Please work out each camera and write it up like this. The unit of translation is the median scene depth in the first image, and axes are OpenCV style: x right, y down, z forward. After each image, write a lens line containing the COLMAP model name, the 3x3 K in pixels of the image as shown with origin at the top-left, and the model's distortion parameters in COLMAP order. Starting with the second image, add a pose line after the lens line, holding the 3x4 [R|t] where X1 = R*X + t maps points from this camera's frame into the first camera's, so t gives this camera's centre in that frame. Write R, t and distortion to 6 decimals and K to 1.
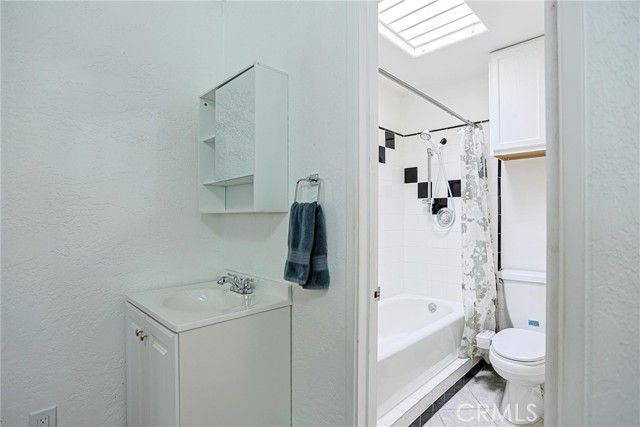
lens RADIAL K [[313.2, 0, 361.7], [0, 313.2, 217.4], [0, 0, 1]] dist [-0.023306, 0.003419]
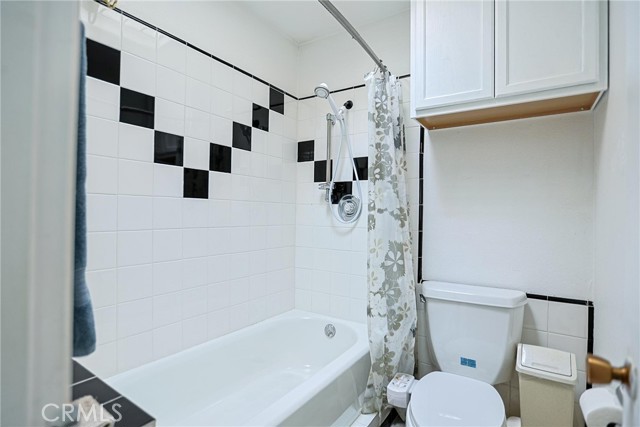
lens RADIAL K [[313.2, 0, 320.5], [0, 313.2, 214.7], [0, 0, 1]] dist [-0.023306, 0.003419]
pose [[0.991036, 0.014224, 0.132837, 0.128910], [-0.015017, 0.999875, 0.004968, 0.015525], [-0.132750, -0.006919, 0.991125, 0.349059]]
